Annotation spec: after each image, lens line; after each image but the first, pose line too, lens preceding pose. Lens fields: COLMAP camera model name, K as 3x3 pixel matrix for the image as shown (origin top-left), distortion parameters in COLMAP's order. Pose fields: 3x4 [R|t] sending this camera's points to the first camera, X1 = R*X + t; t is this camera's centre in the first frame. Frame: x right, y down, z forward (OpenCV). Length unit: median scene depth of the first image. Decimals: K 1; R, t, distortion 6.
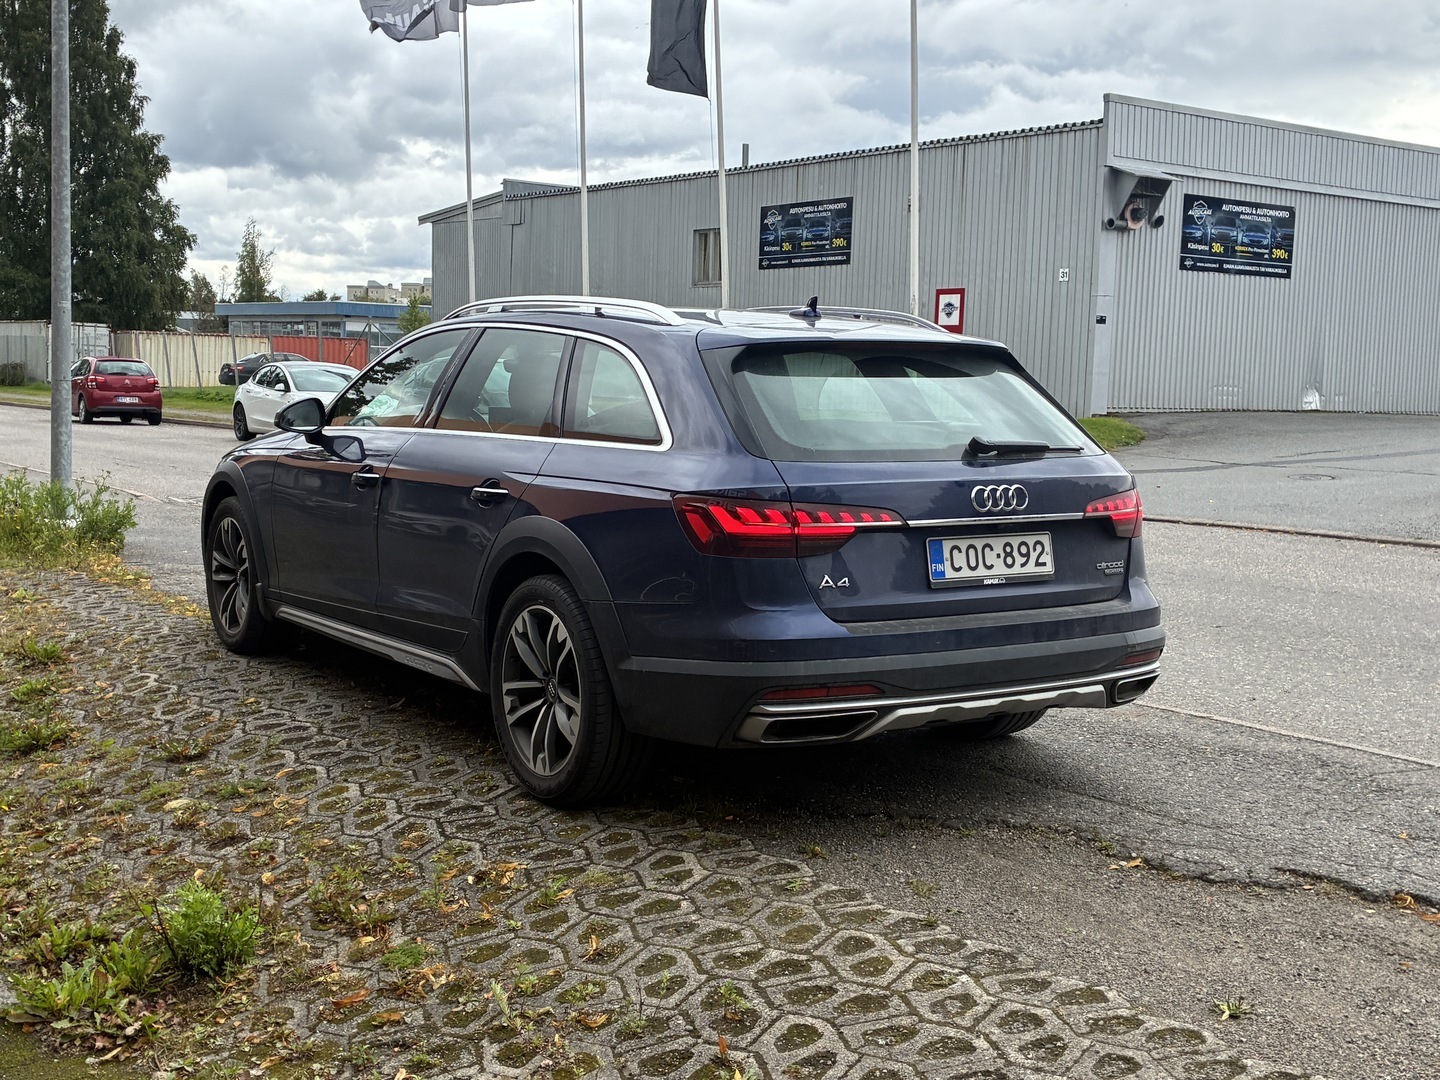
lens RADIAL K [[1713.2, 0, 722.2], [0, 1713.2, 541.0], [0, 0, 1]] dist [0.044758, 0.000000]
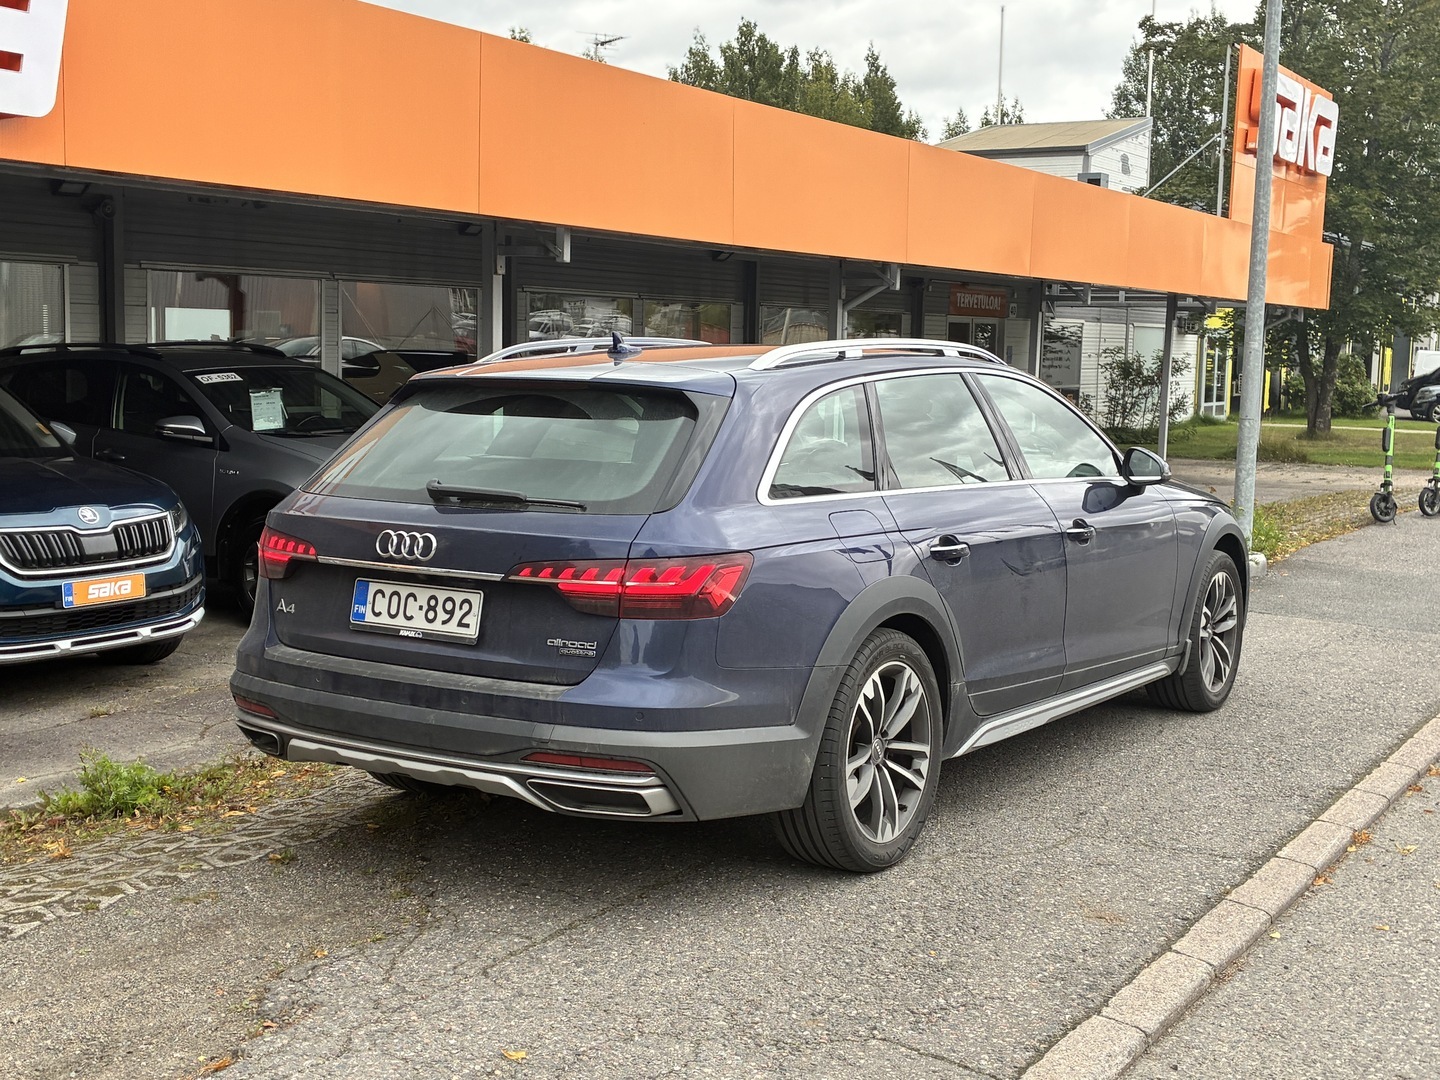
lens RADIAL K [[1713.2, 0, 720.1], [0, 1713.2, 537.2], [0, 0, 1]] dist [0.044758, 0.000000]
pose [[0.395306, 0.075535, -0.915439, 1.074349], [-0.101022, 0.994143, 0.038406, -0.081677], [0.912978, 0.077297, 0.400621, 0.767846]]
